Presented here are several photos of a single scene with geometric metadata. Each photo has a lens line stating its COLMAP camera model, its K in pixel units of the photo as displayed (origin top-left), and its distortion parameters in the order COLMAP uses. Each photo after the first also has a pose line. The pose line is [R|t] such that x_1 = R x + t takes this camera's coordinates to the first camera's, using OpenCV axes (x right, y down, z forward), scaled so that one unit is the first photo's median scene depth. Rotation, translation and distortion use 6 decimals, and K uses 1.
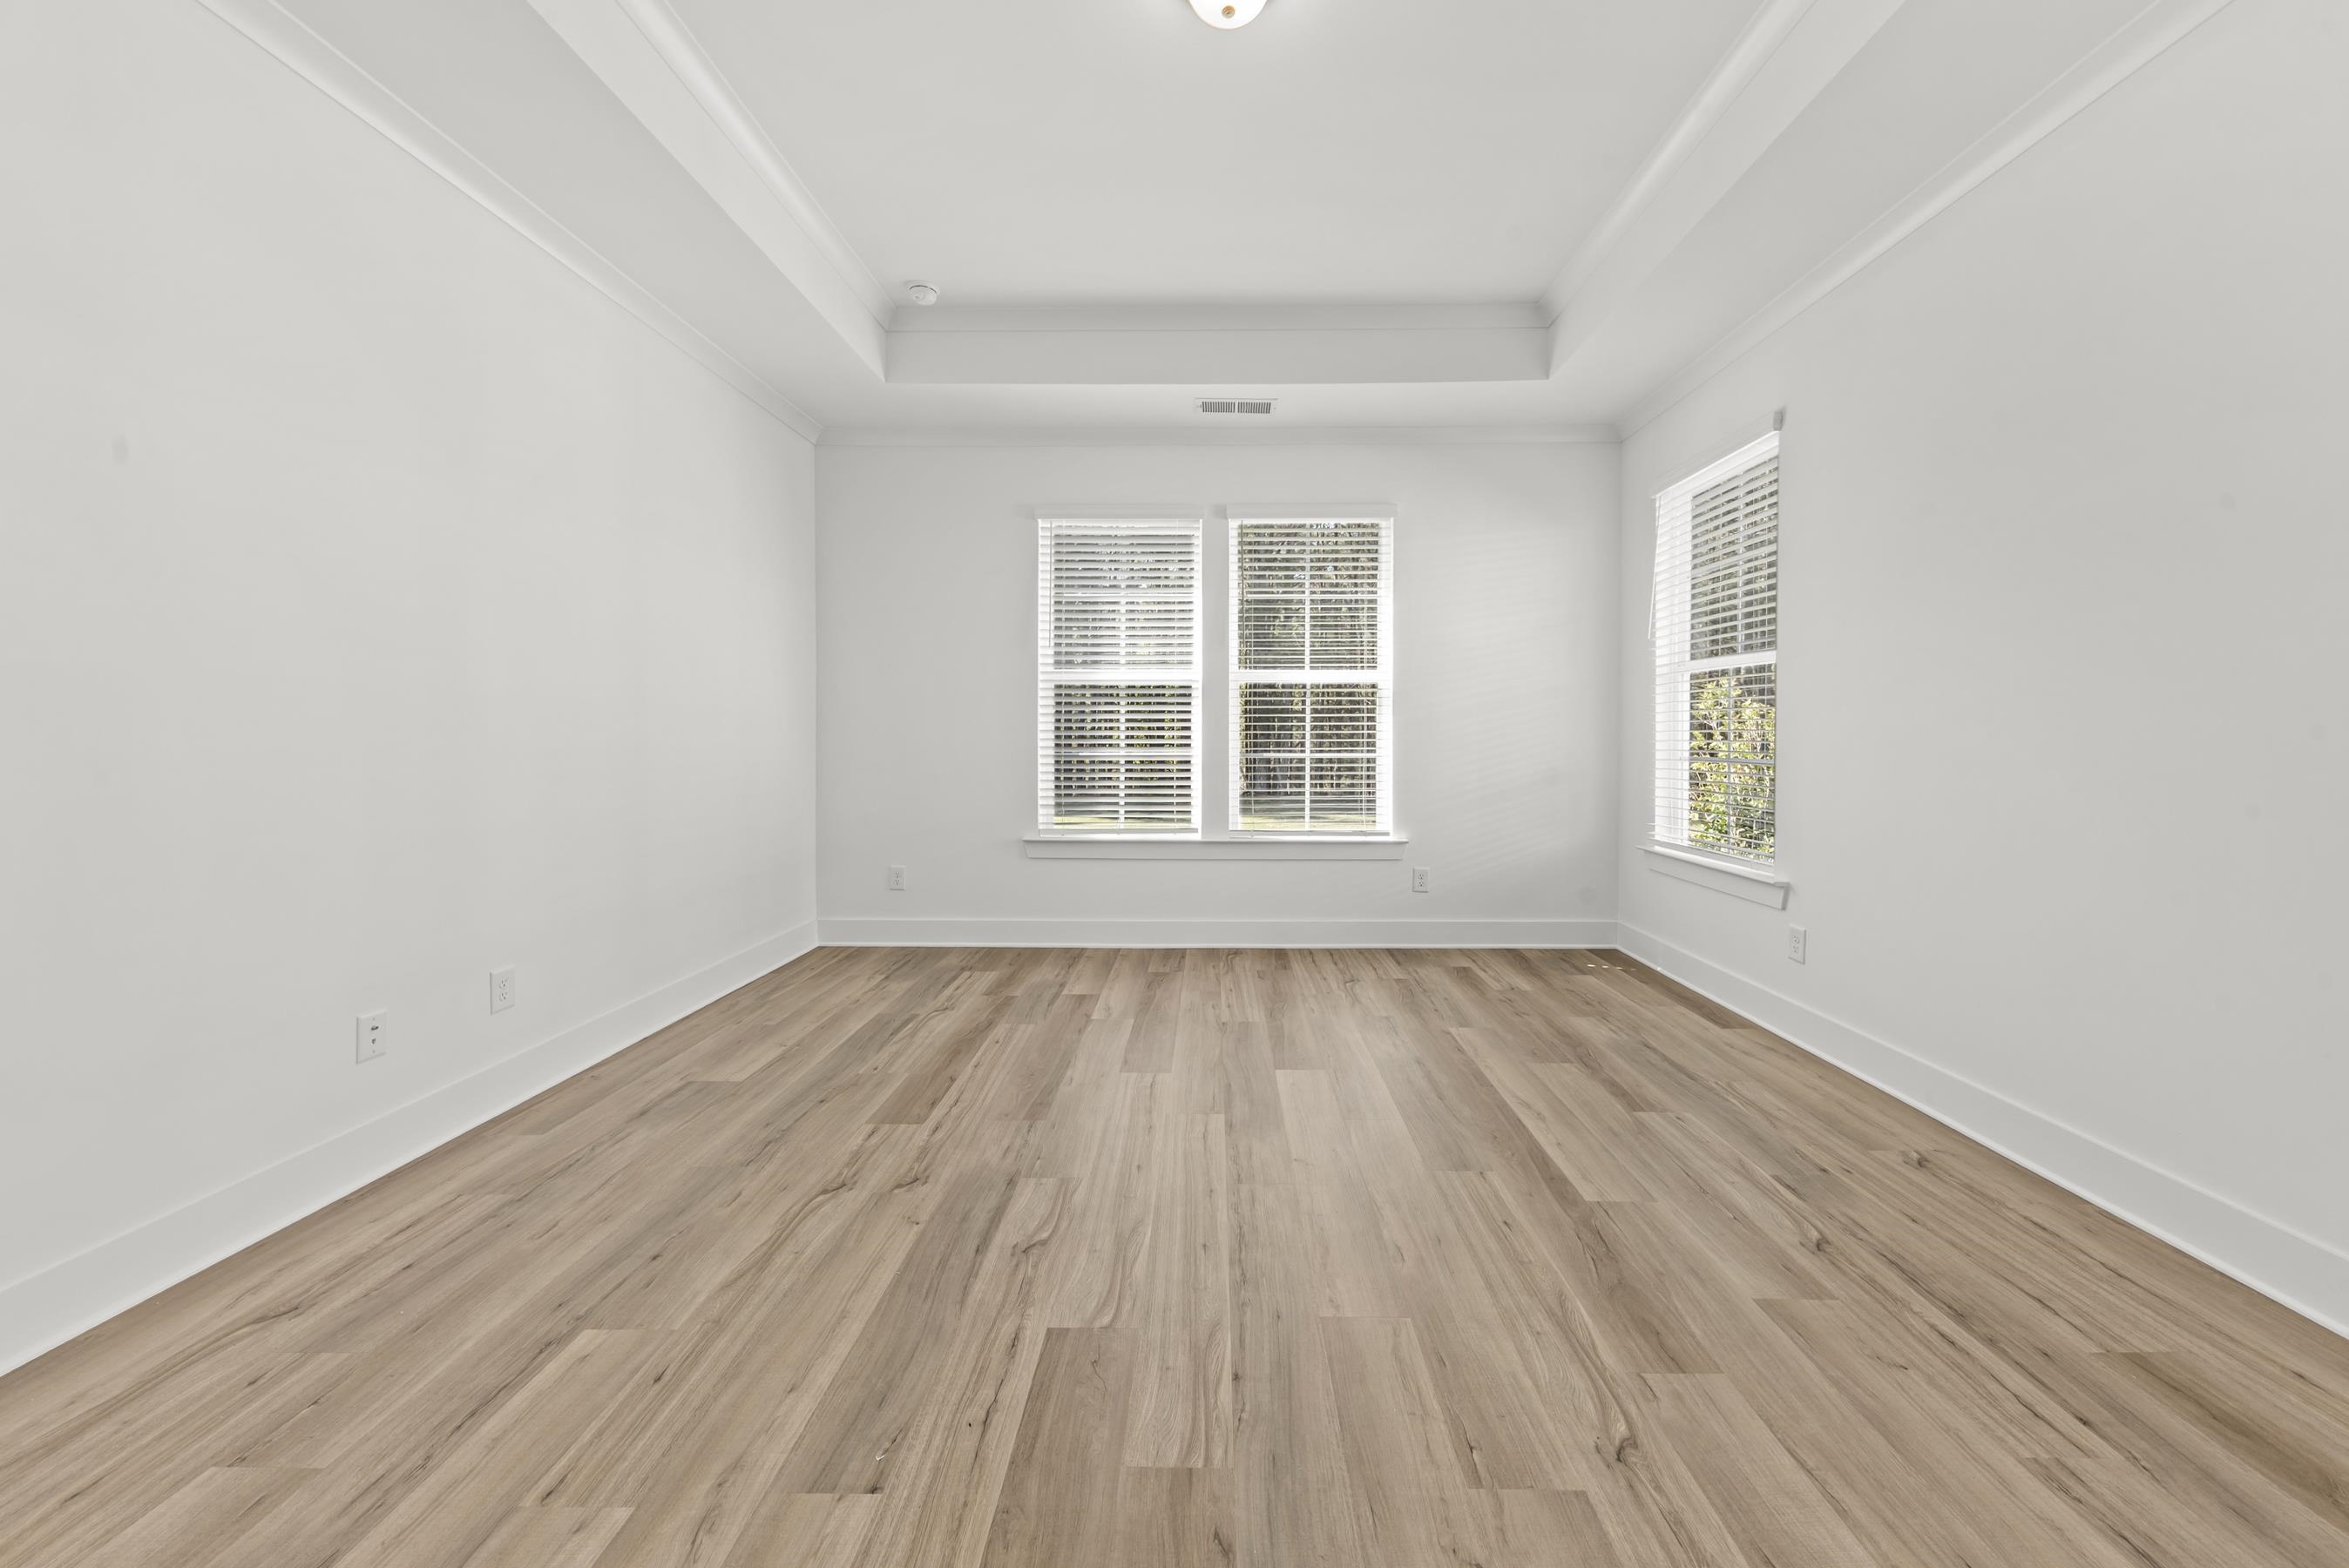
lens RADIAL K [[844.3, 0, 1204.3], [0, 844.3, 758.6], [0, 0, 1]] dist [0.008132, -0.001873]
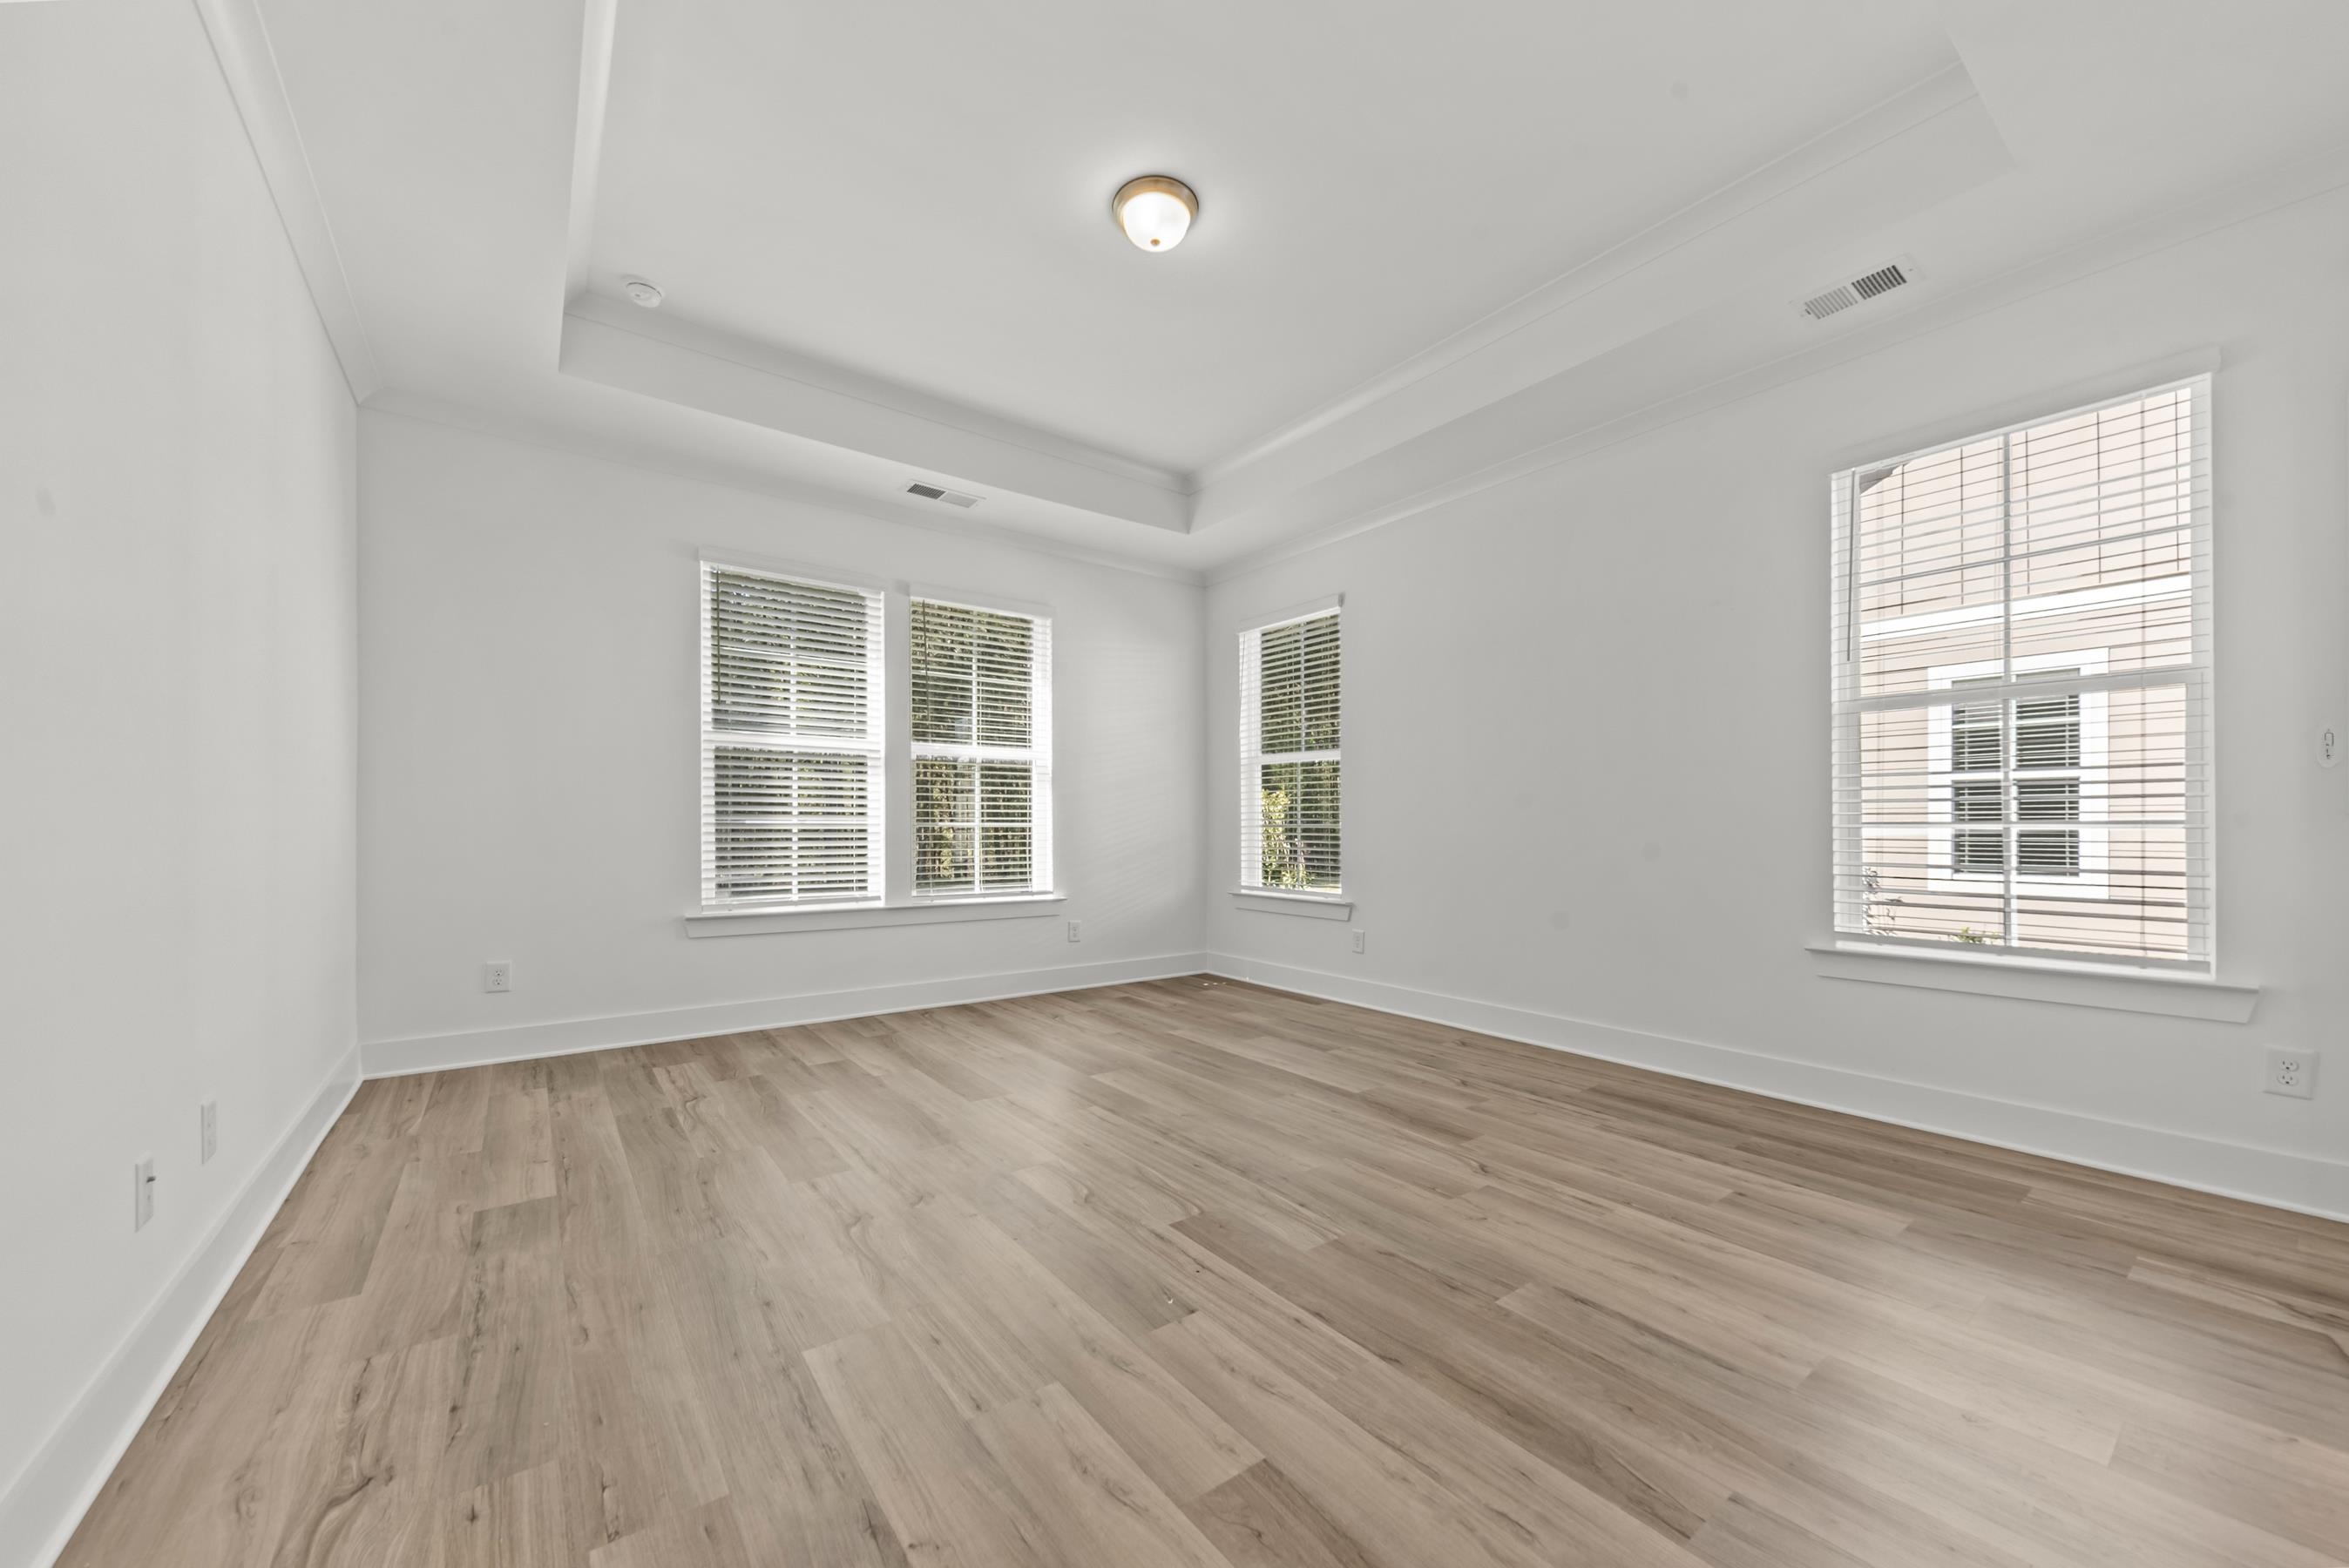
lens RADIAL K [[854.7, 0, 1180.9], [0, 854.7, 835.0], [0, 0, 1]] dist [0.007605, -0.000669]
pose [[0.796992, -0.004407, 0.603974, -0.414212], [0.014359, 0.999829, -0.011653, 0.032375], [-0.603819, 0.017960, 0.796919, -0.040058]]
